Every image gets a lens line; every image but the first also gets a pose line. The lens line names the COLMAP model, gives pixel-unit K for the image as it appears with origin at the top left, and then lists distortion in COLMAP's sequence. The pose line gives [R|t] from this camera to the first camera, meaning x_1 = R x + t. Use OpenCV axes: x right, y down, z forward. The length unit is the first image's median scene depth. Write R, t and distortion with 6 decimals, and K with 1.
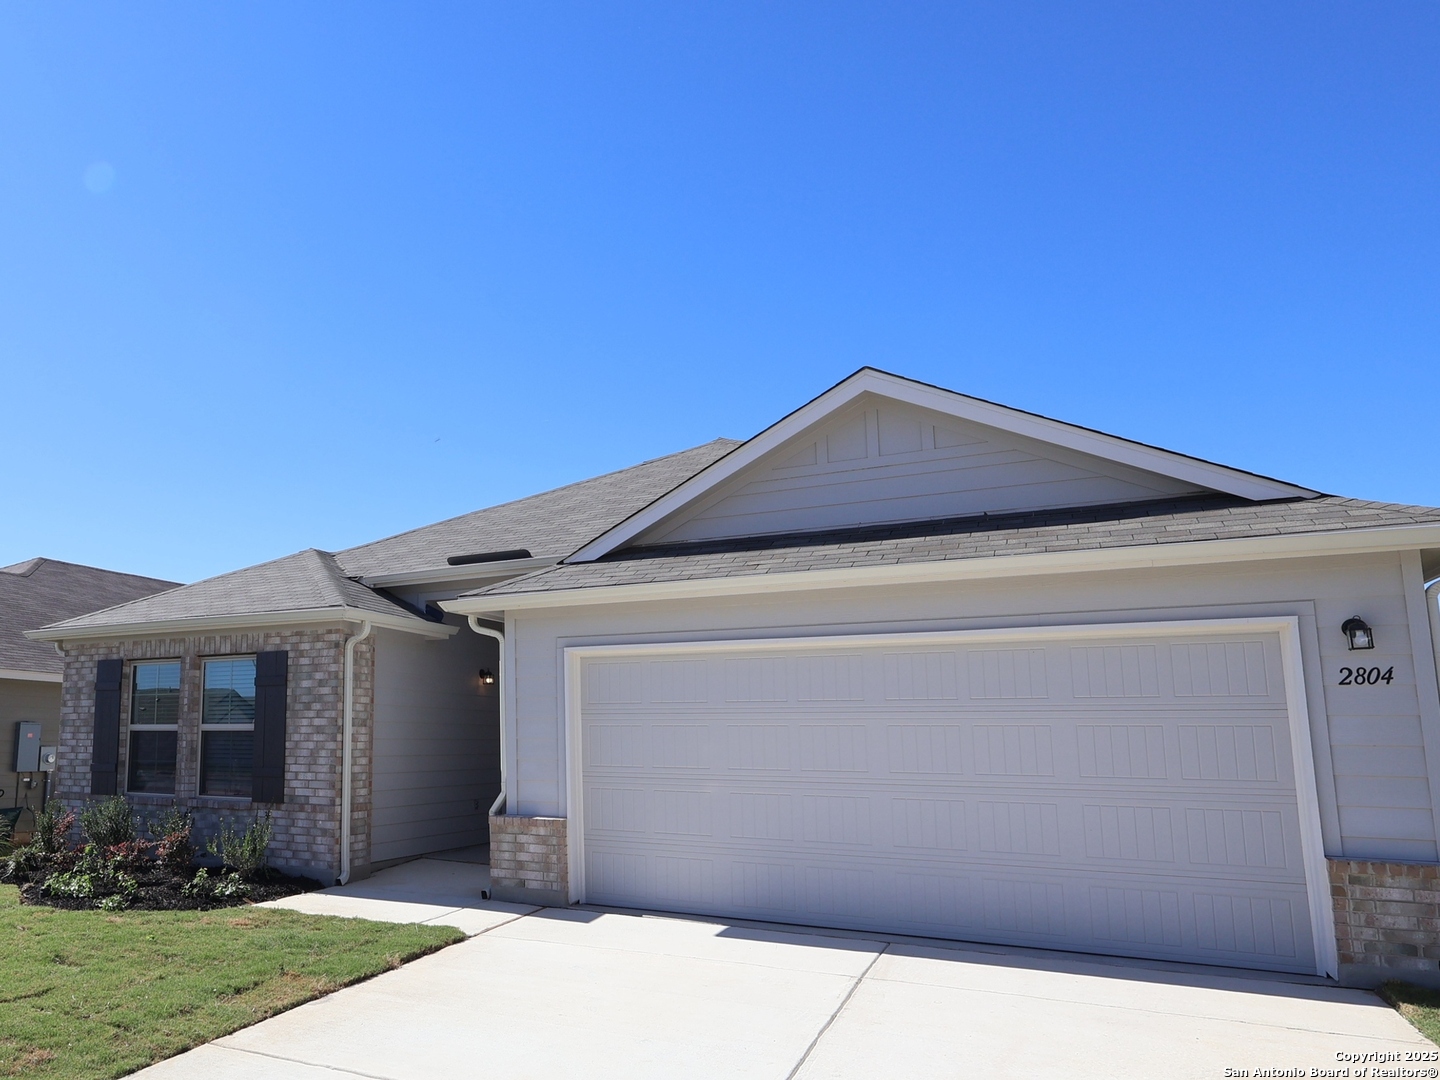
lens RADIAL K [[1140.7, 0, 719.7], [0, 1140.7, 564.6], [0, 0, 1]] dist [0.002189, -0.003172]
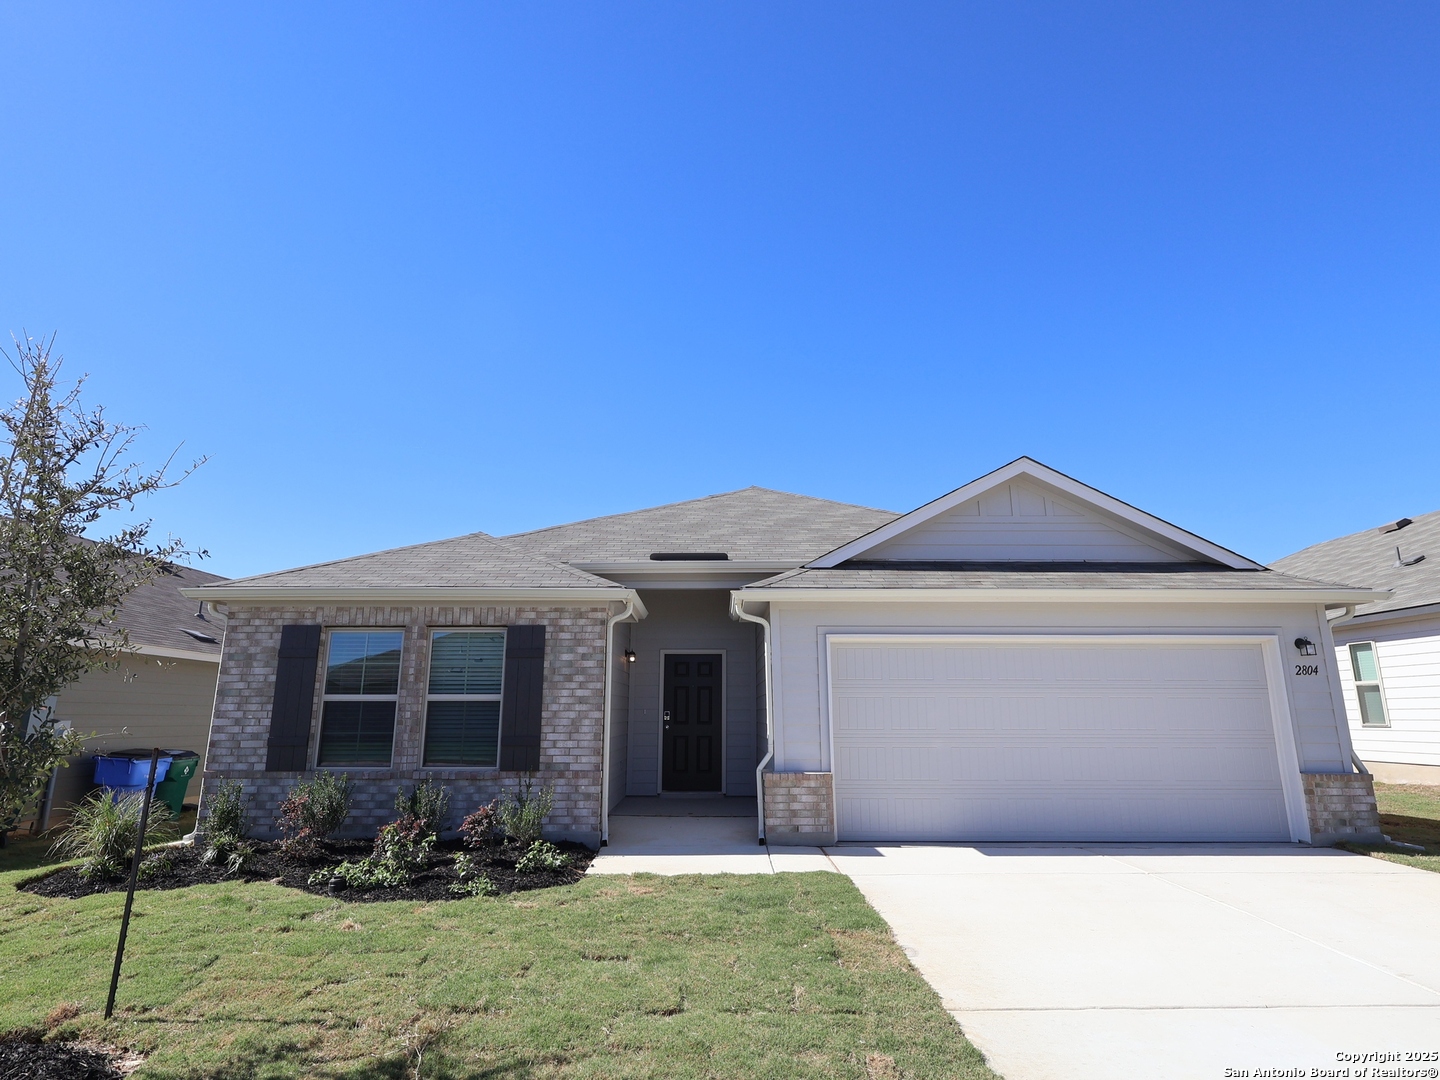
lens RADIAL K [[753.0, 0, 720.0], [0, 753.0, 540.0], [0, 0, 1]] dist [-0.000142, 0.000243]
pose [[0.855585, 0.109267, 0.505999, -0.613622], [-0.073382, 0.993199, -0.090394, 0.048439], [-0.512435, 0.040208, 0.857784, 0.311805]]
